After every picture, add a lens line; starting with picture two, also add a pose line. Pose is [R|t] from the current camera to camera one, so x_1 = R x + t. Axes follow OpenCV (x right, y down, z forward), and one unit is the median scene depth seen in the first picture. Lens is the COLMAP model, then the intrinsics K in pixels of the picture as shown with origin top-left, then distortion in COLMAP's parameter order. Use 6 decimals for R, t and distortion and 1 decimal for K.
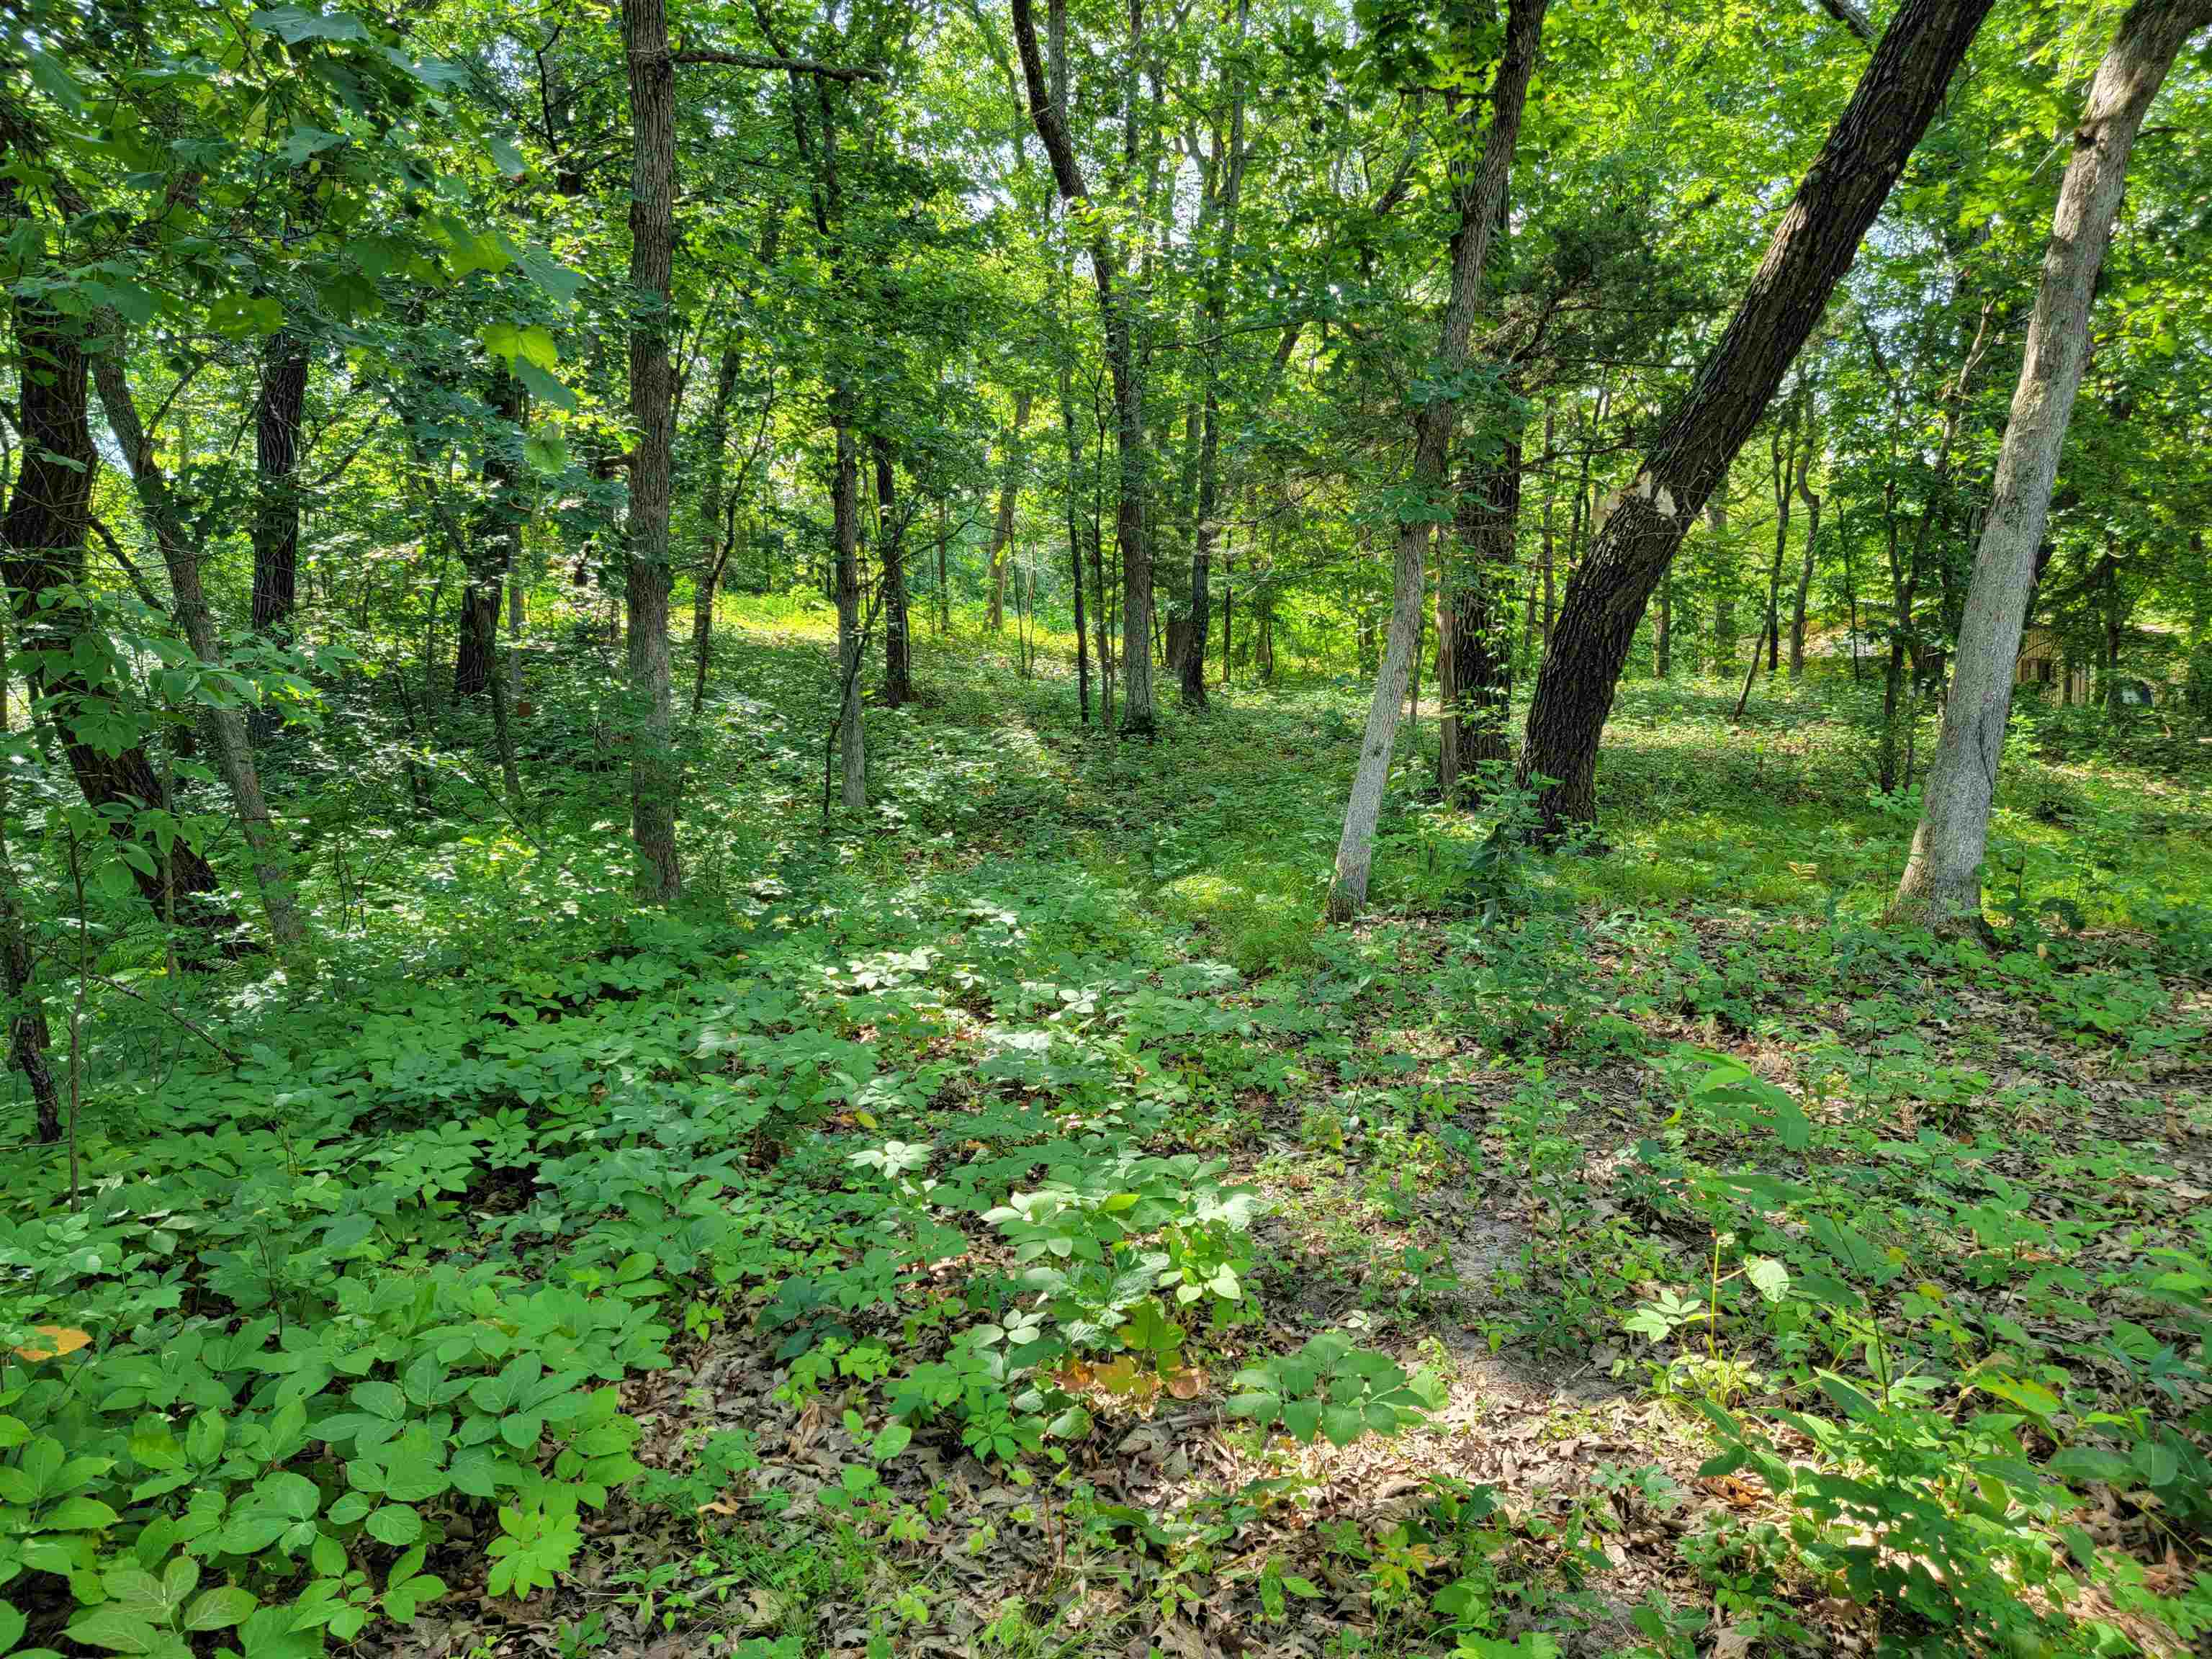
lens RADIAL K [[1517.6, 0, 1106.0], [0, 1517.6, 829.5], [0, 0, 1]] dist [0.060560, -0.061323]
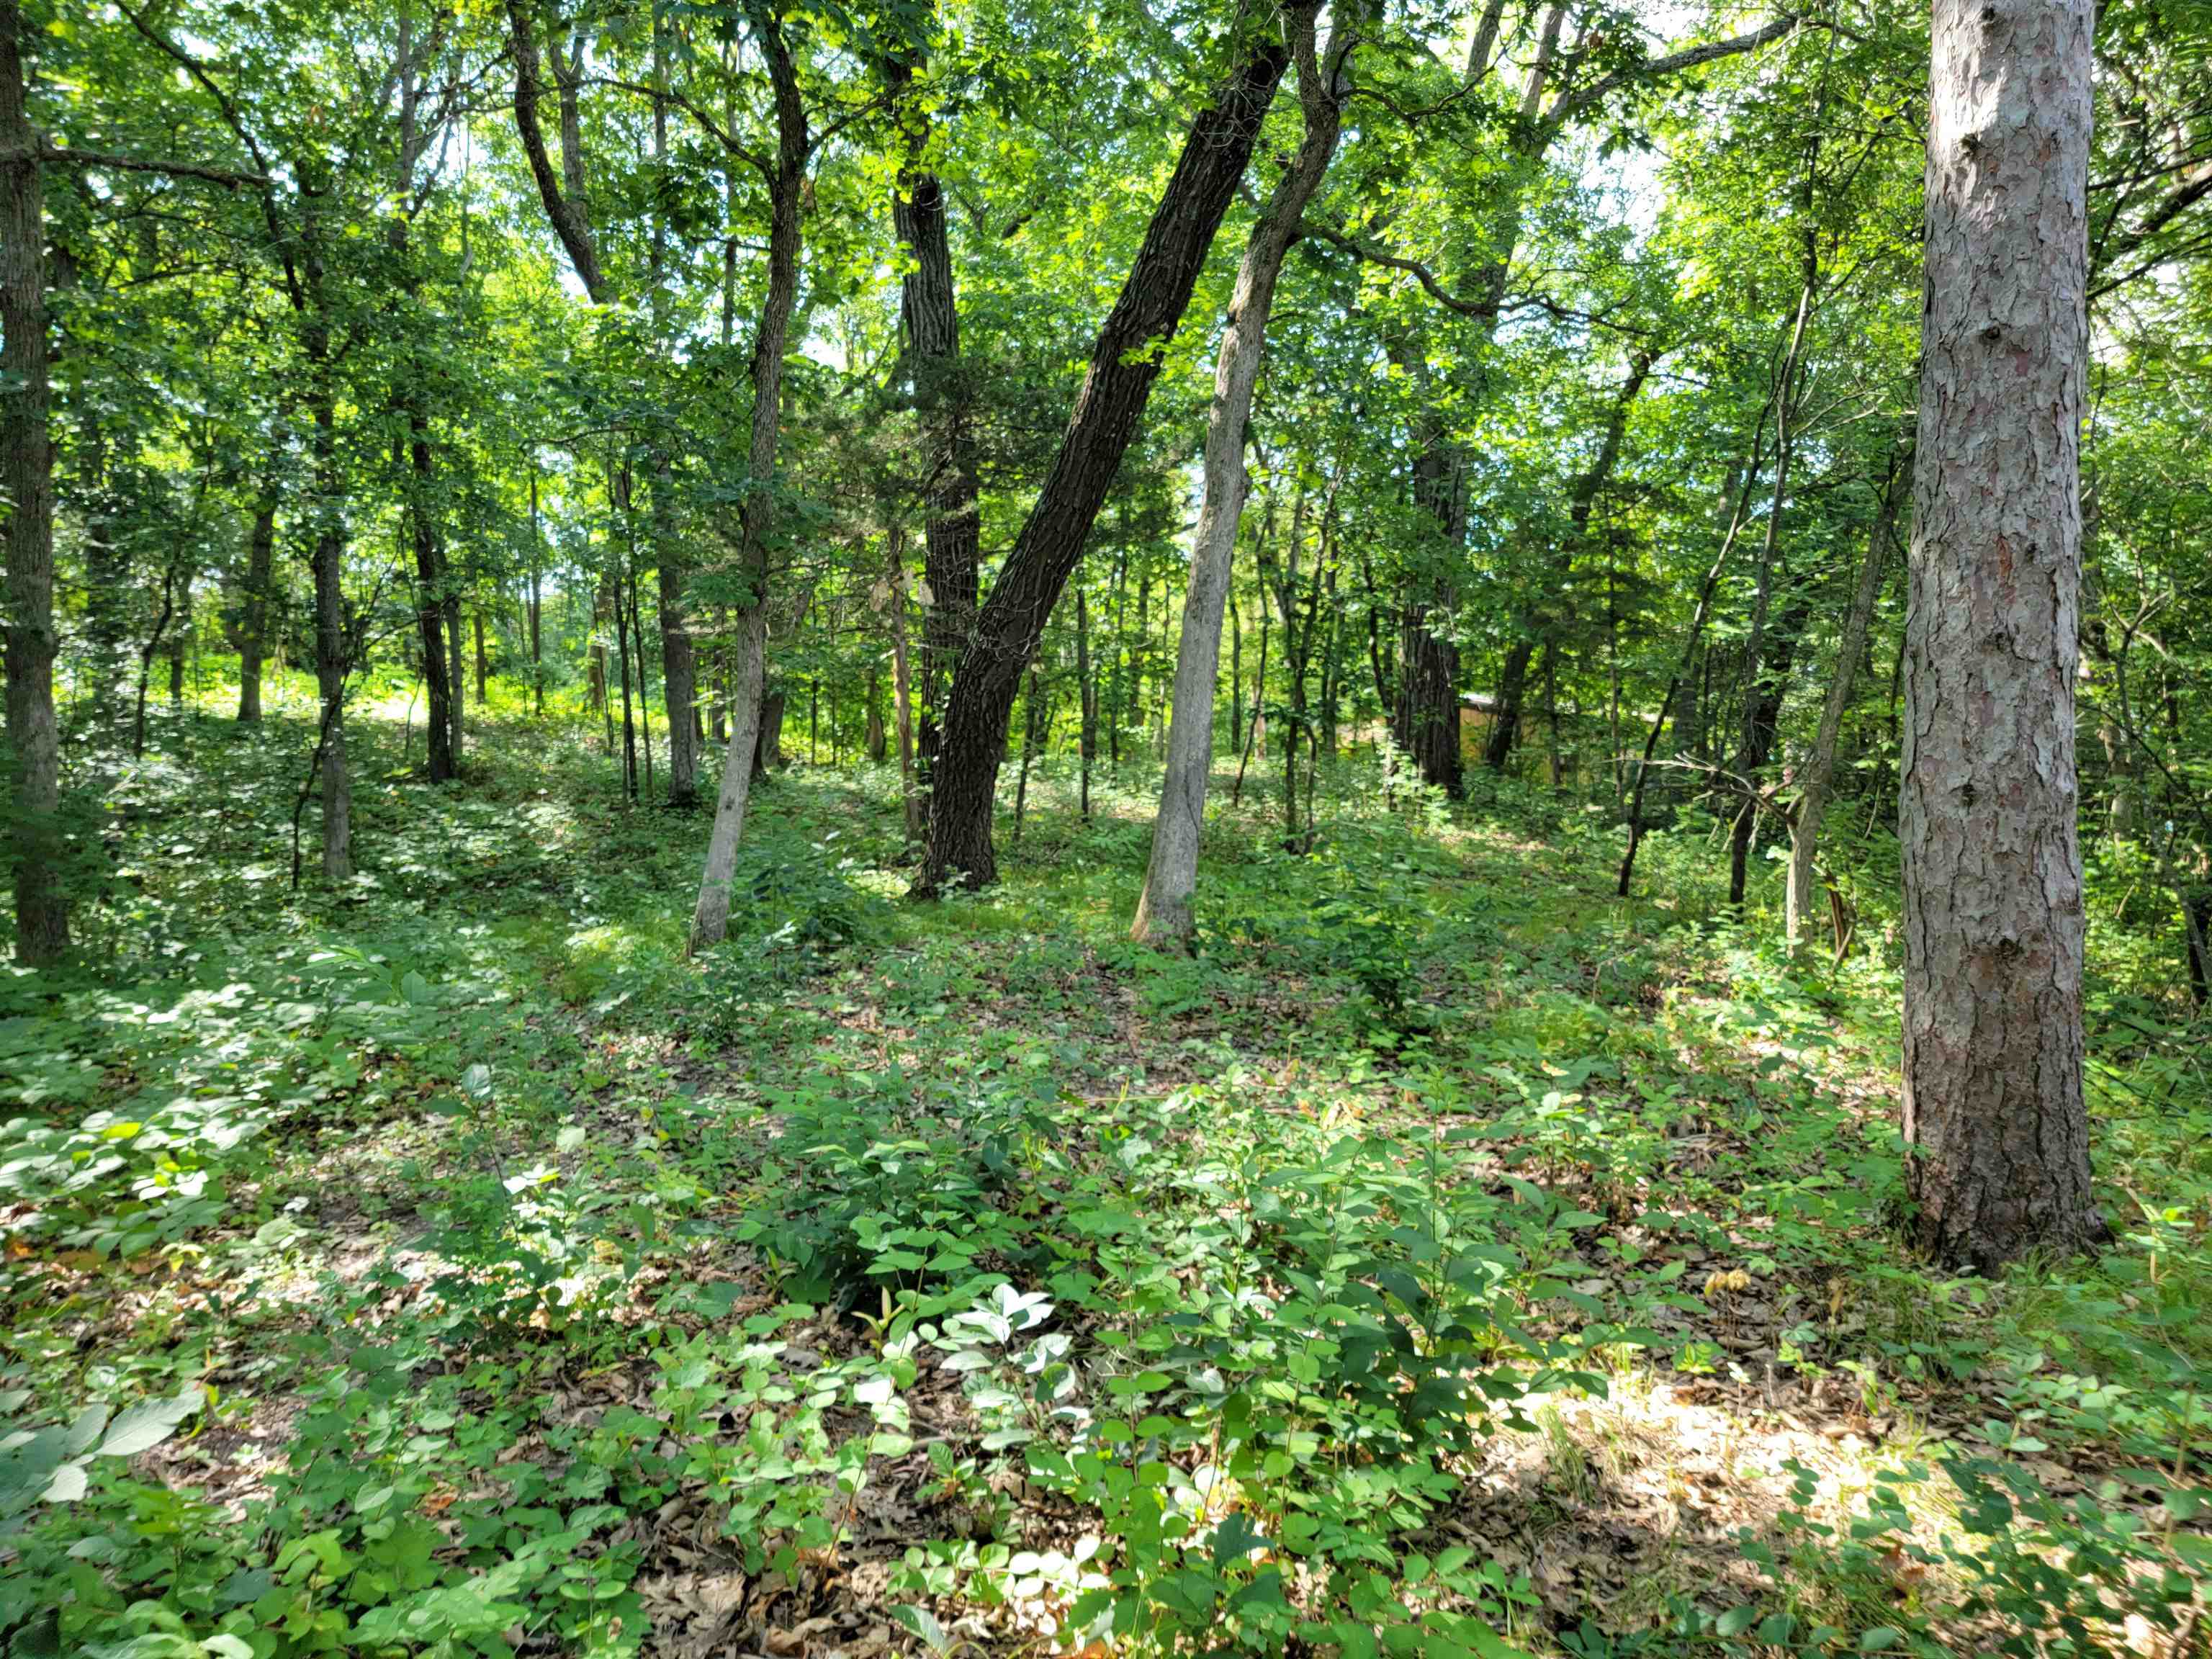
lens RADIAL K [[1521.6, 0, 1106.2], [0, 1521.6, 852.8], [0, 0, 1]] dist [0.051704, -0.056271]
pose [[0.975176, -0.011749, 0.221118, 0.272119], [0.020636, 0.999068, -0.037923, 0.043796], [-0.220466, 0.041545, 0.974509, -0.221863]]
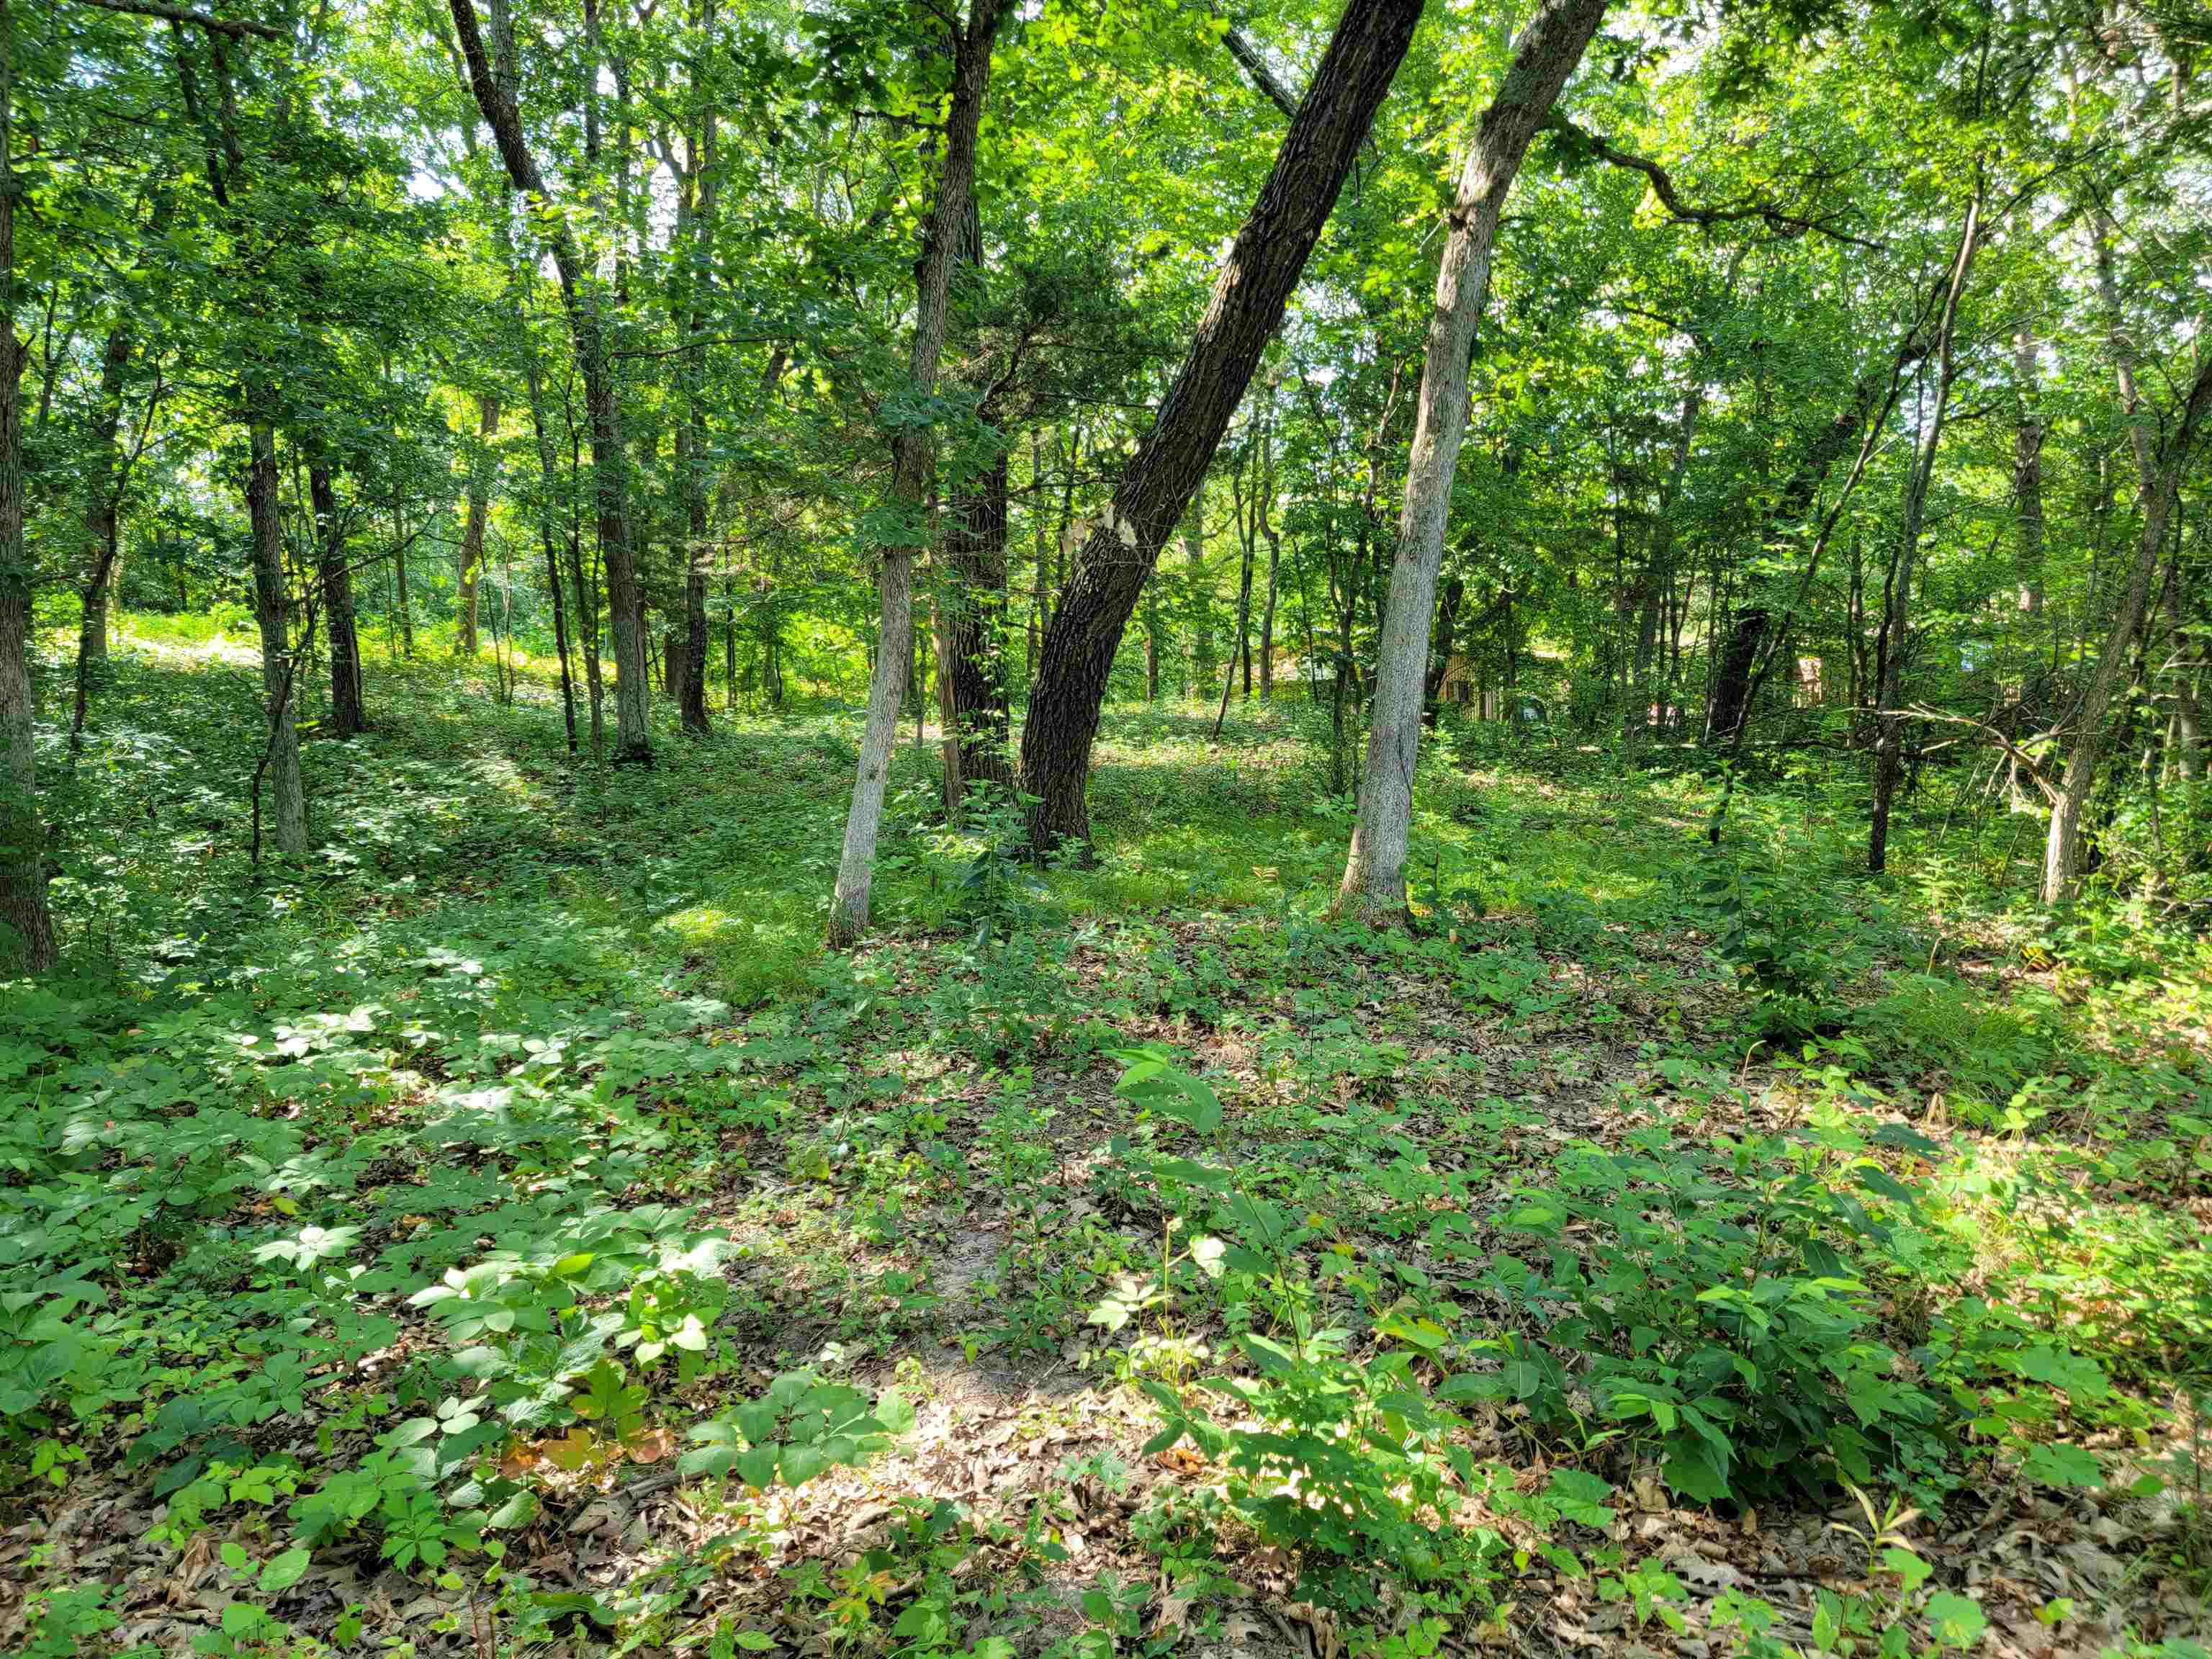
lens RADIAL K [[1521.6, 0, 1106.2], [0, 1521.6, 852.8], [0, 0, 1]] dist [0.051704, -0.056271]
pose [[0.950411, -0.041535, 0.308210, 0.018911], [0.041931, 0.999106, 0.005340, 0.001129], [-0.308157, 0.007848, 0.951303, 0.003357]]
